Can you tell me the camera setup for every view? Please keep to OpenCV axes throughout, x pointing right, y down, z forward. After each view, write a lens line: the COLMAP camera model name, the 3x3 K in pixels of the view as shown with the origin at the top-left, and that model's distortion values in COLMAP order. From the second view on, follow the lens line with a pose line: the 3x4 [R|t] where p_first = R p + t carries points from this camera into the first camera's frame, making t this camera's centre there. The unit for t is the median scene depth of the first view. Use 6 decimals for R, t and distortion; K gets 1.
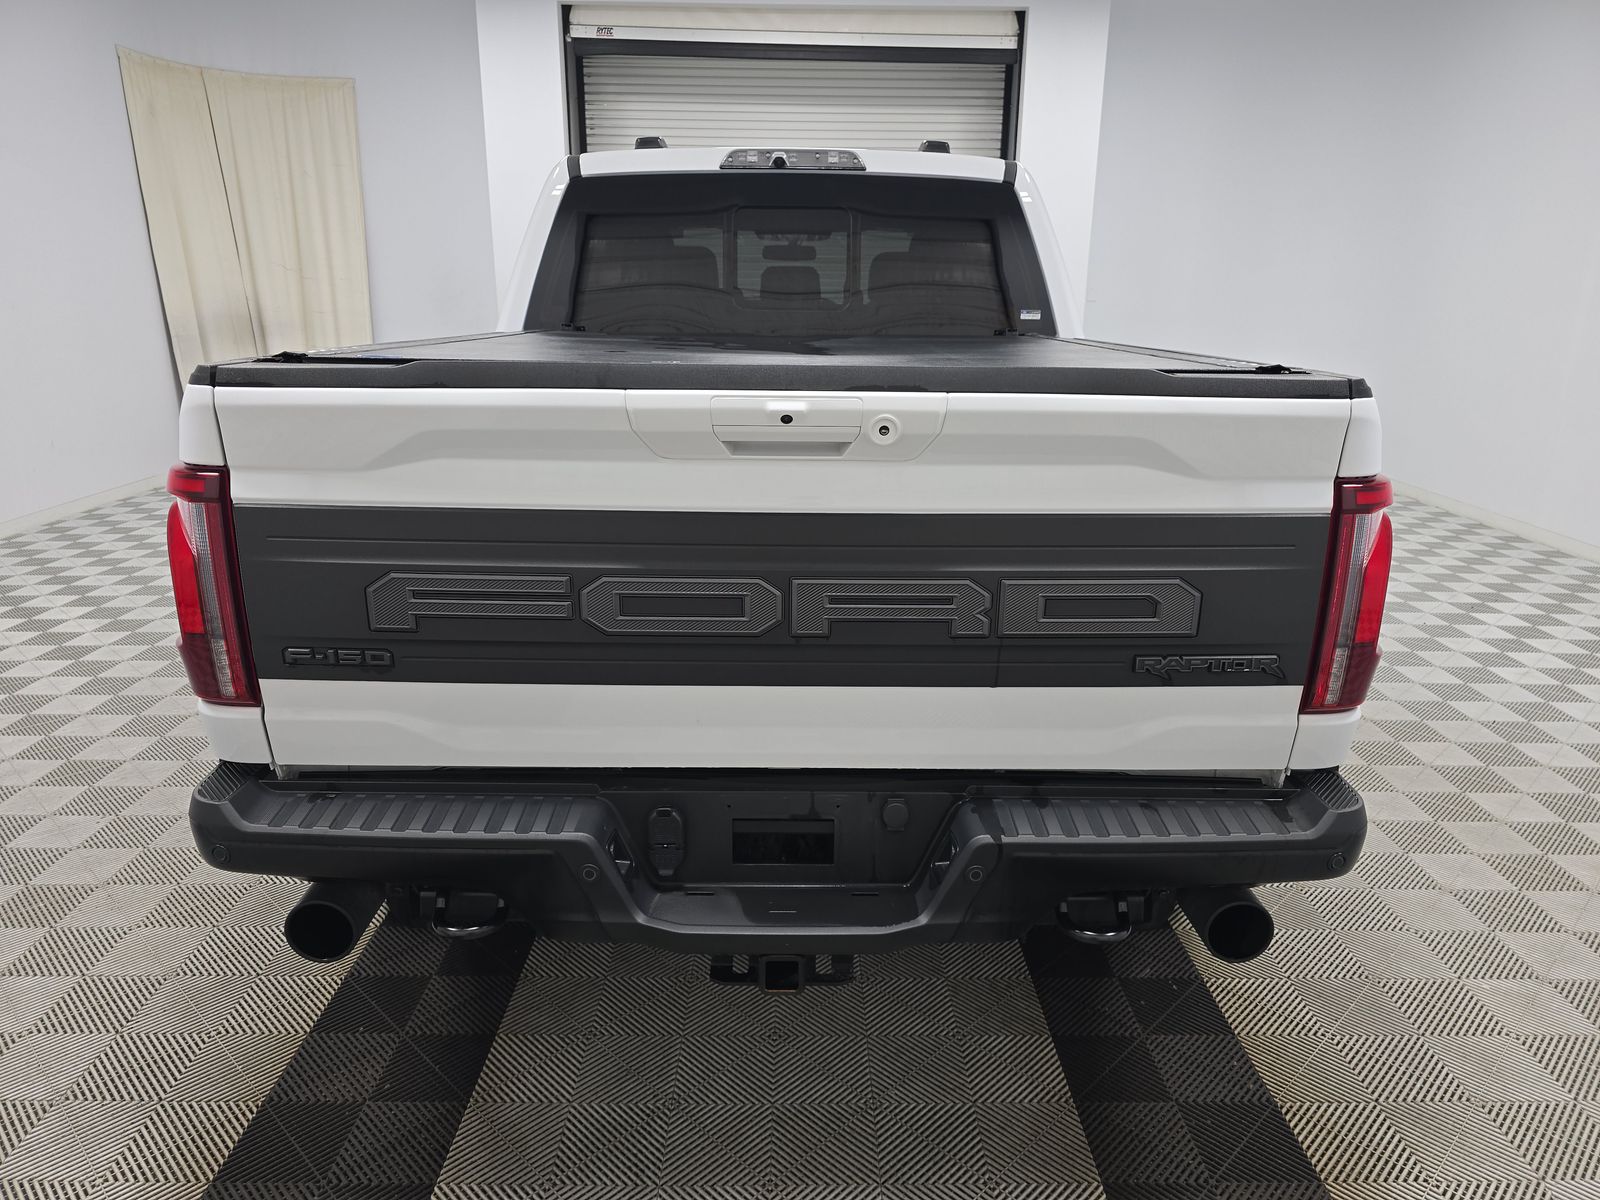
lens RADIAL K [[1094.2, 0, 798.0], [0, 1094.2, 603.3], [0, 0, 1]] dist [0.046177, -0.031089]
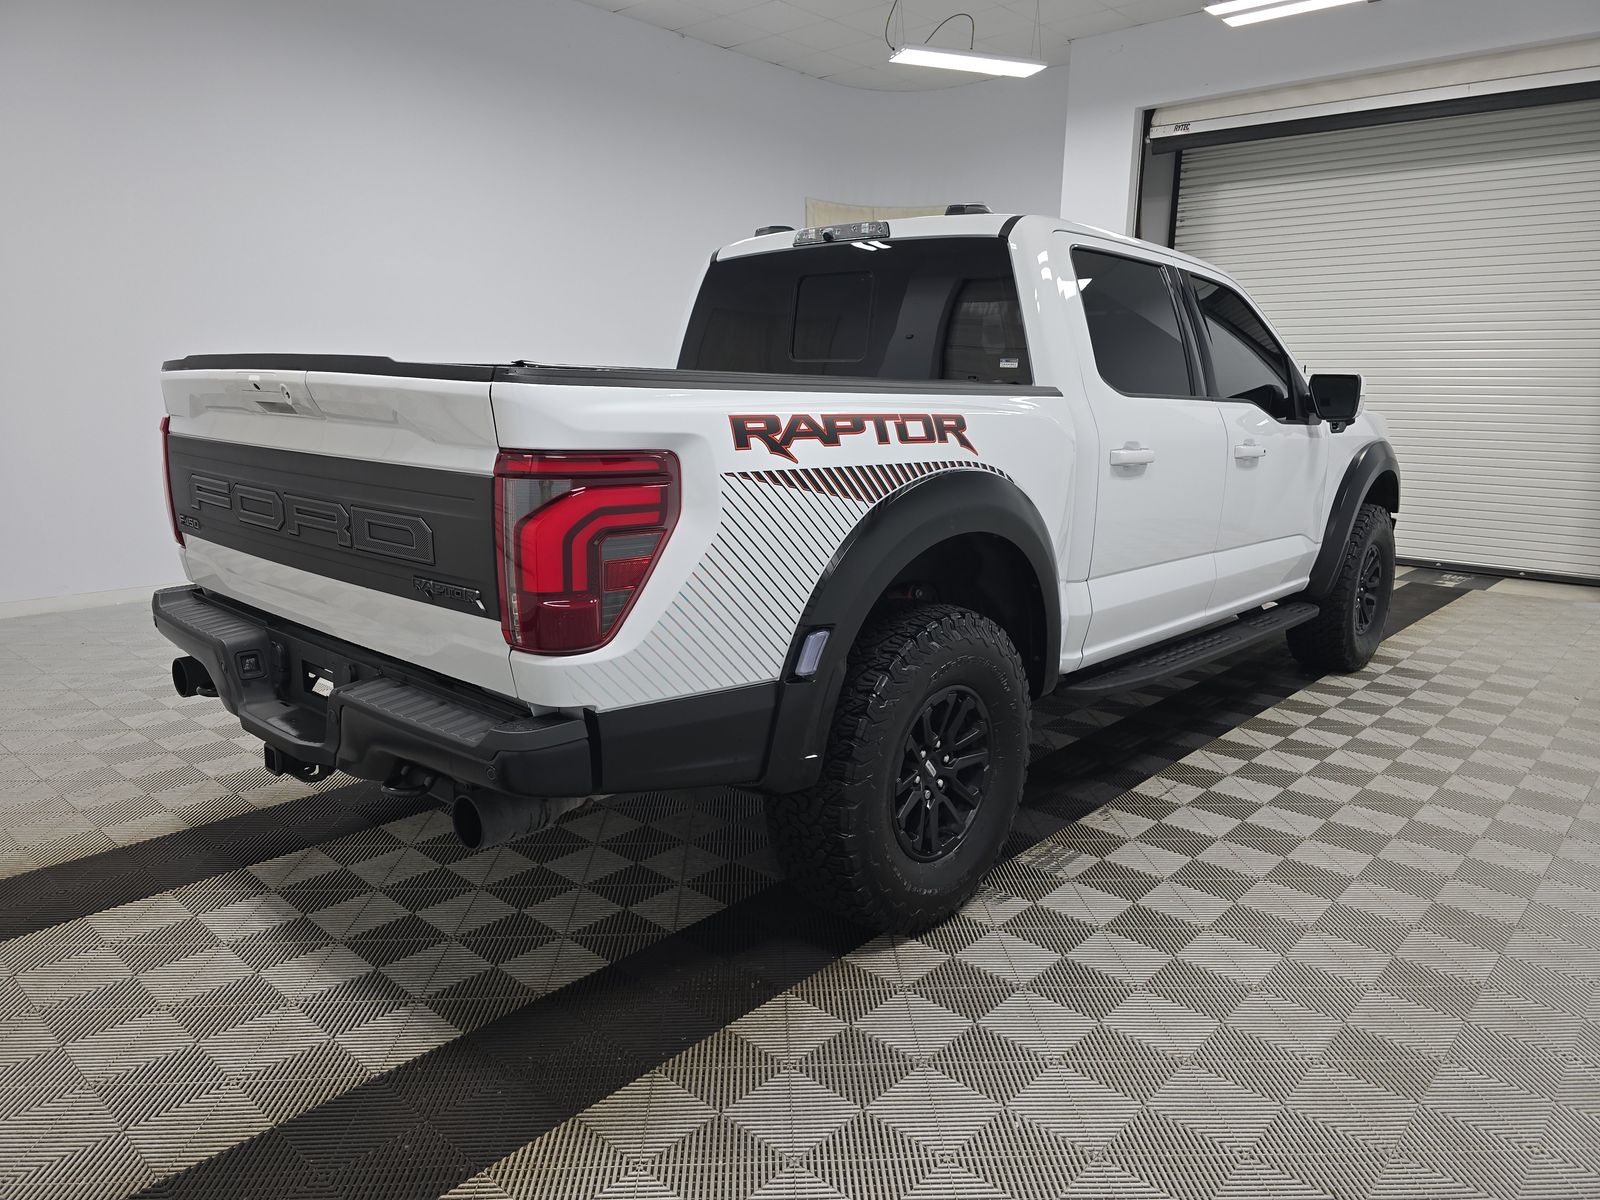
lens RADIAL K [[1094.2, 0, 807.7], [0, 1094.2, 601.7], [0, 0, 1]] dist [0.046177, -0.031089]
pose [[0.723452, 0.138890, -0.676259, 0.808103], [-0.201020, 0.979489, -0.013881, 0.001090], [0.660461, 0.145984, 0.736533, 0.178986]]
